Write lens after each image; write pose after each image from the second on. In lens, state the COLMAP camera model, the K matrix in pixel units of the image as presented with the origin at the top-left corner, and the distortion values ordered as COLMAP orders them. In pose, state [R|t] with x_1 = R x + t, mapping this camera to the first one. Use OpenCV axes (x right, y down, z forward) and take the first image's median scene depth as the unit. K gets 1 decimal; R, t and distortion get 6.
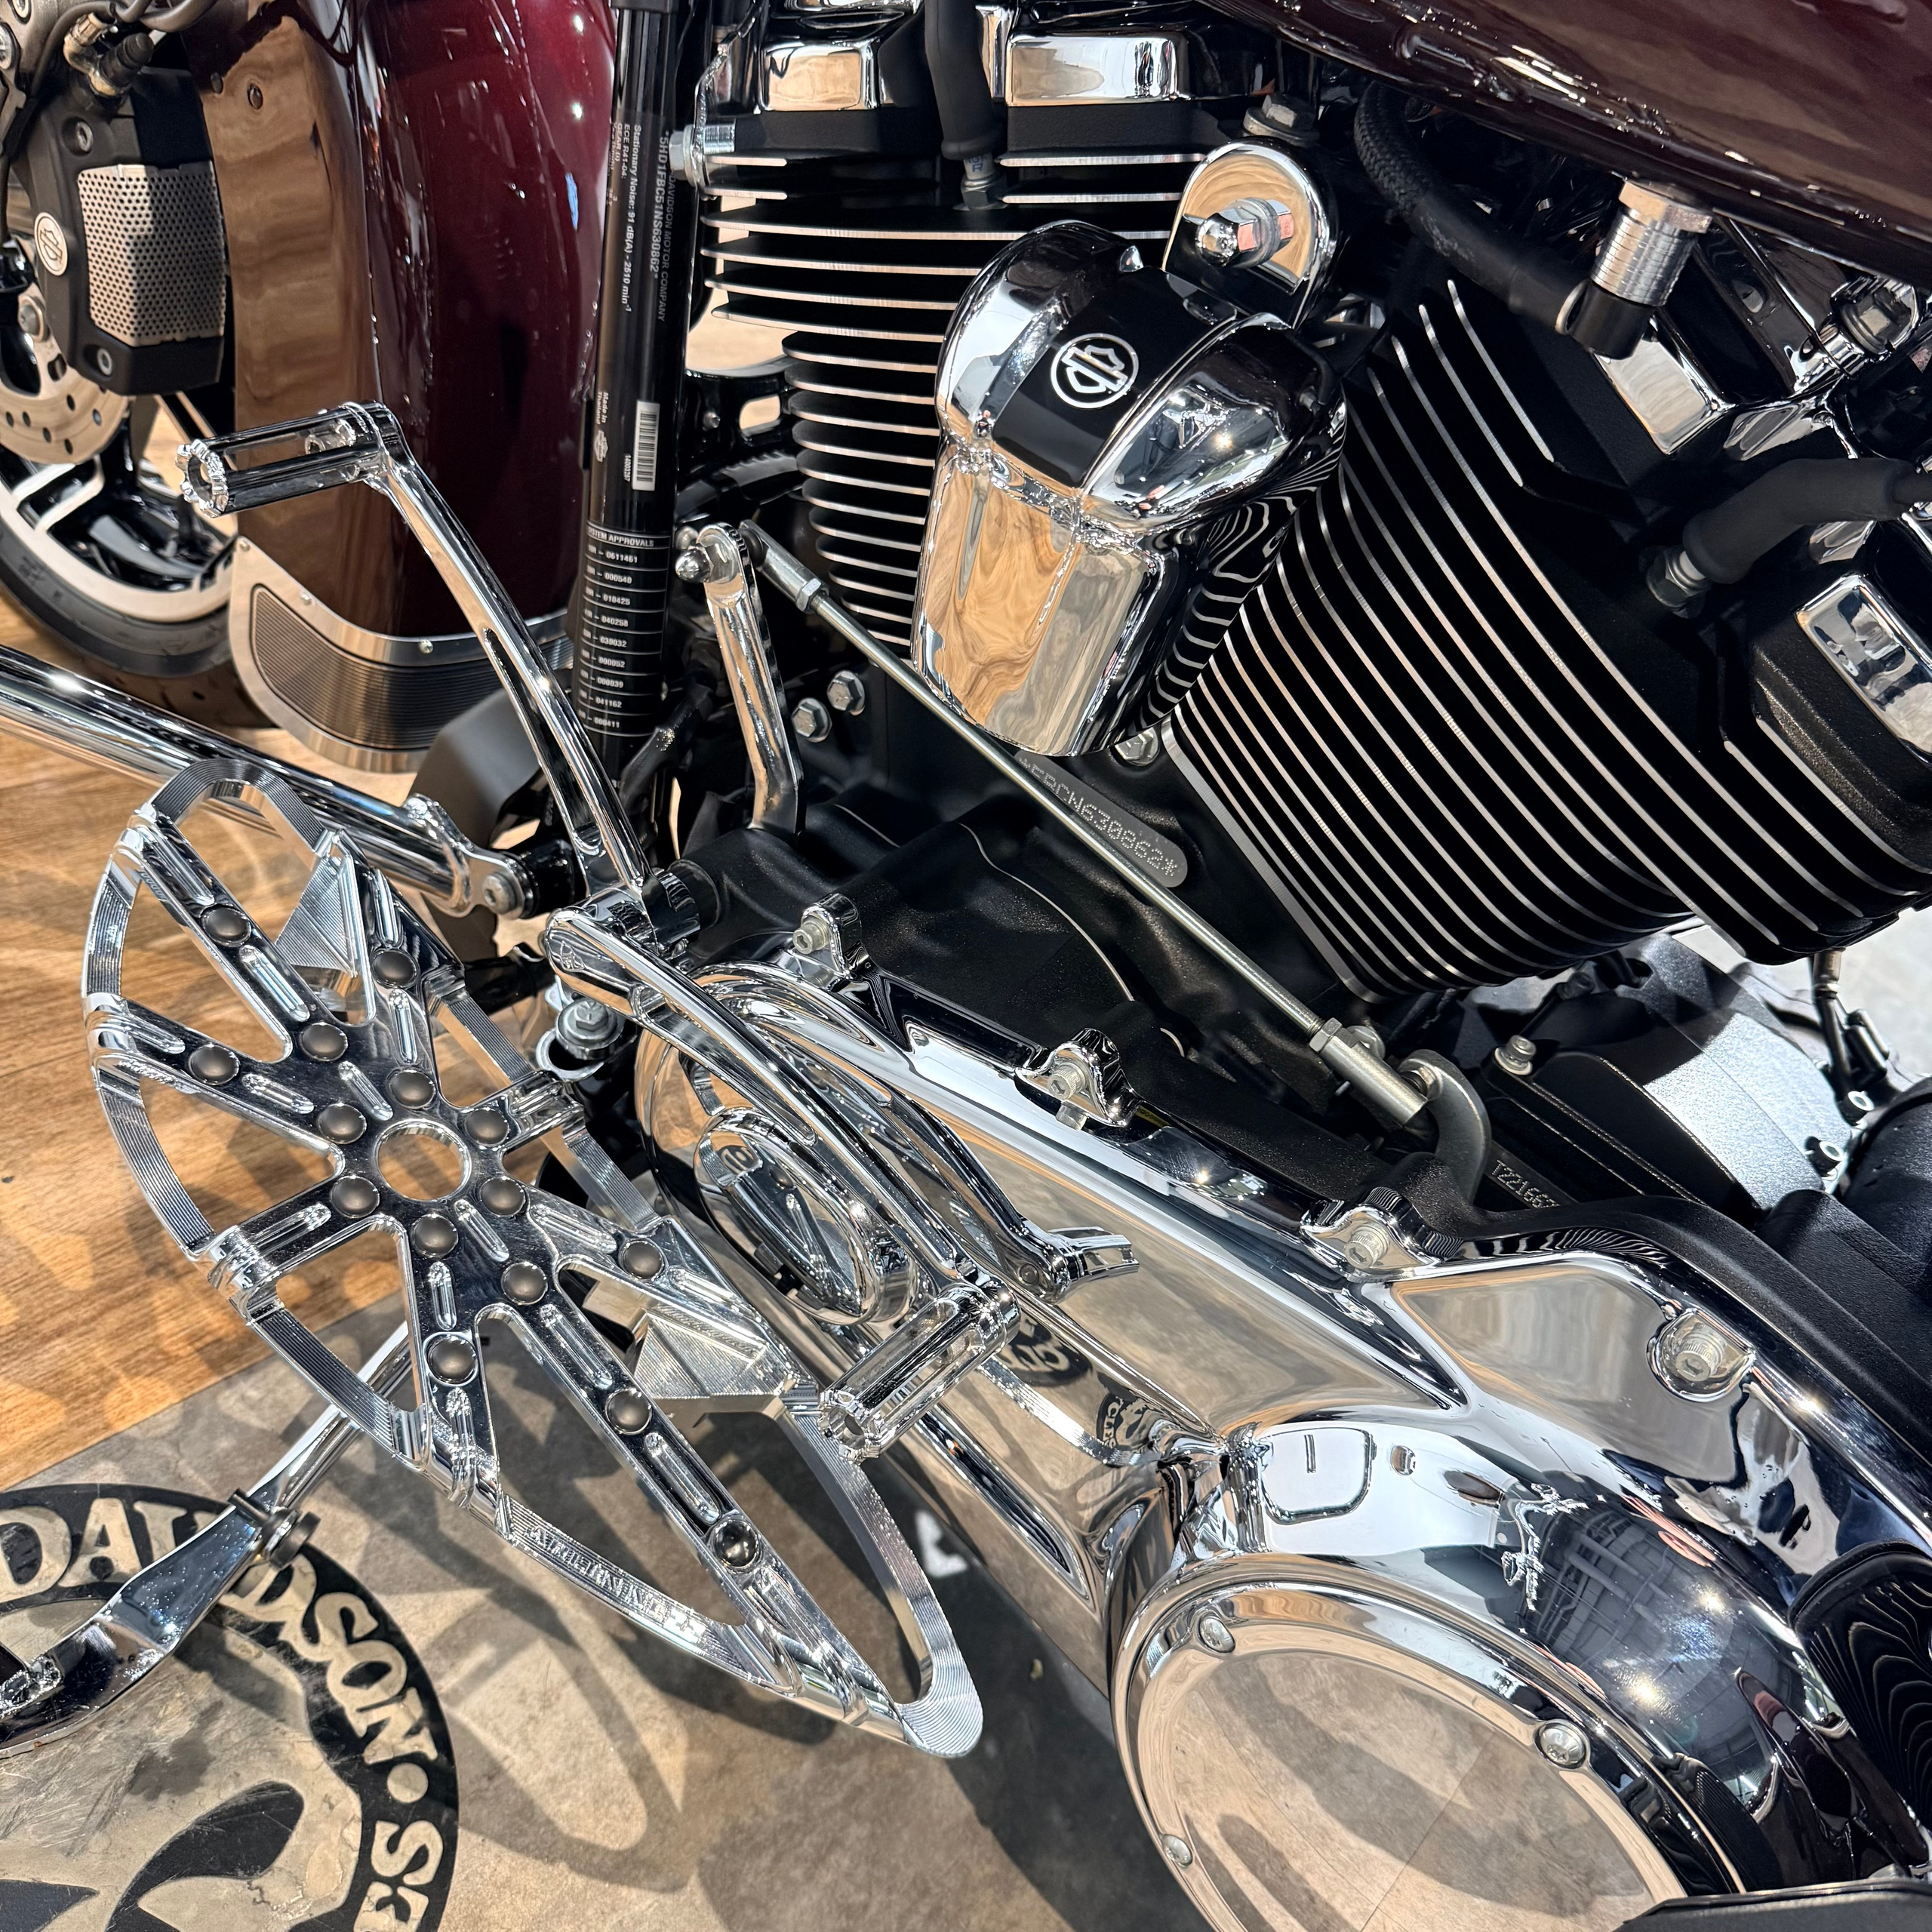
lens RADIAL K [[1872.4, 0, 928.3], [0, 1872.4, 962.0], [0, 0, 1]] dist [0.052168, -0.110049]
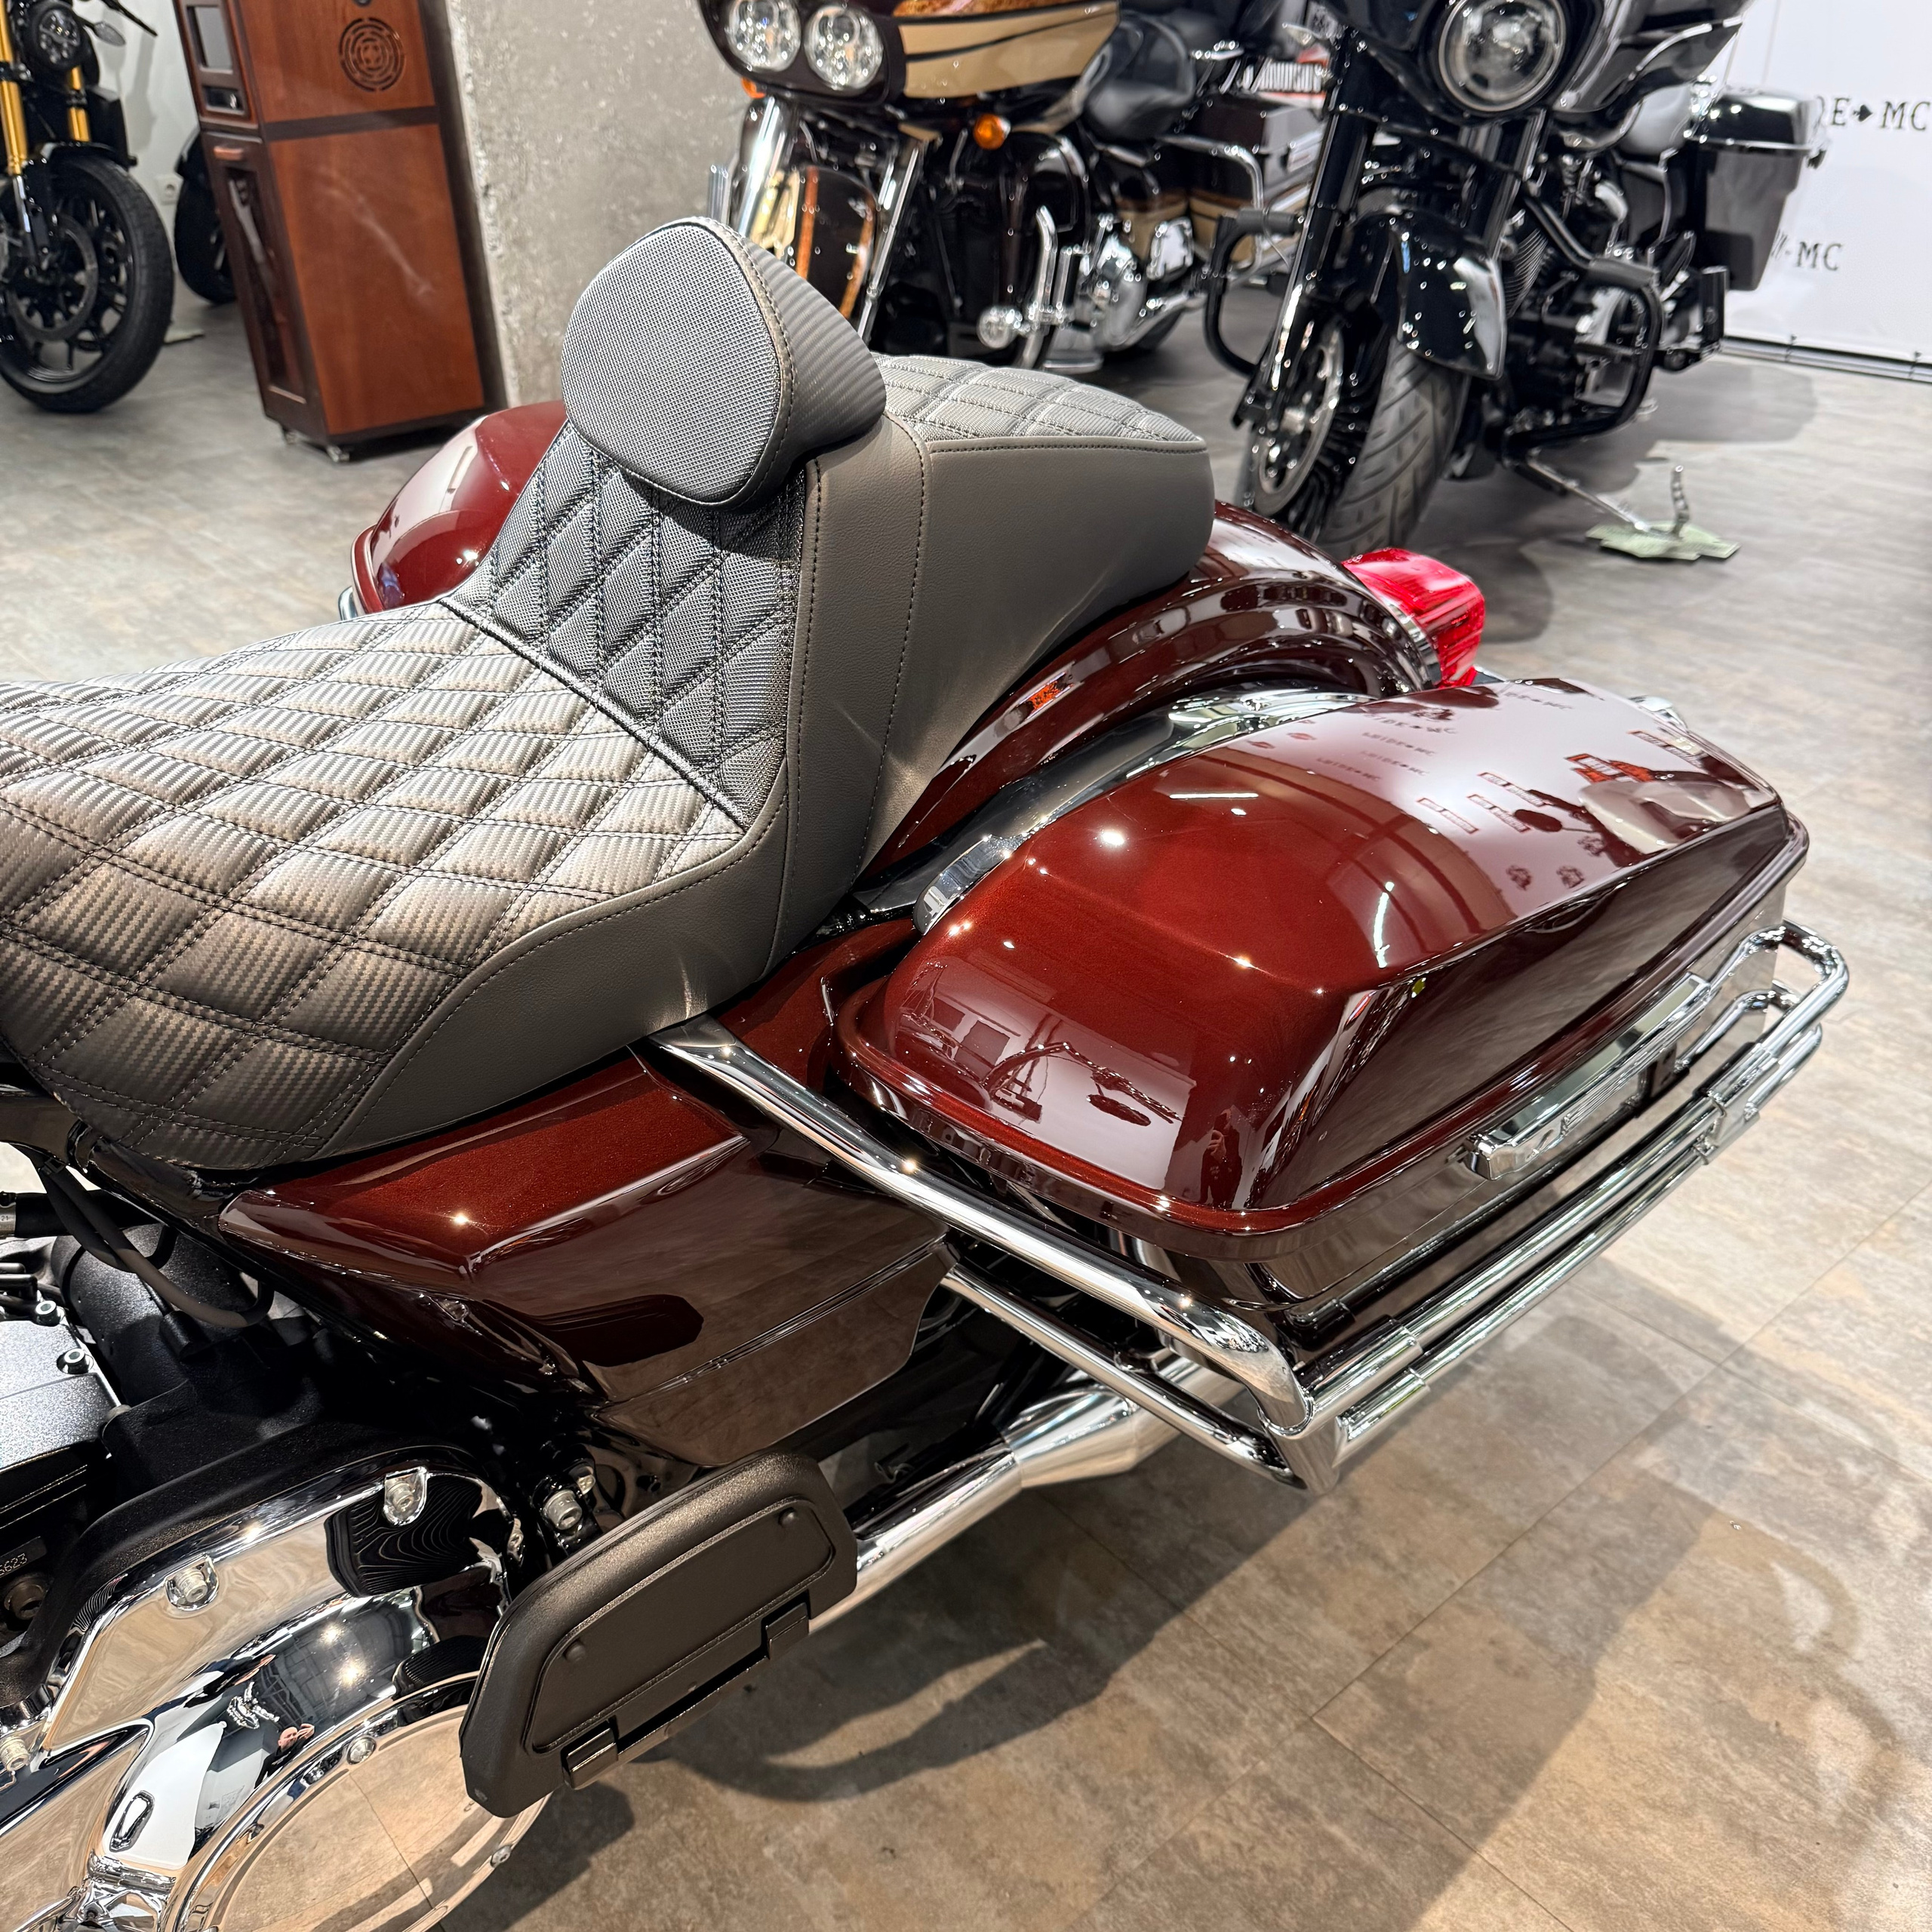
lens RADIAL K [[1818.5, 0, 967.5], [0, 1818.5, 968.9], [0, 0, 1]] dist [0.066418, -0.121956]
pose [[0.190840, -0.802076, 0.565910, 0.048448], [0.657810, 0.532405, 0.532758, -0.331188], [-0.728606, 0.270589, 0.629218, -0.432876]]
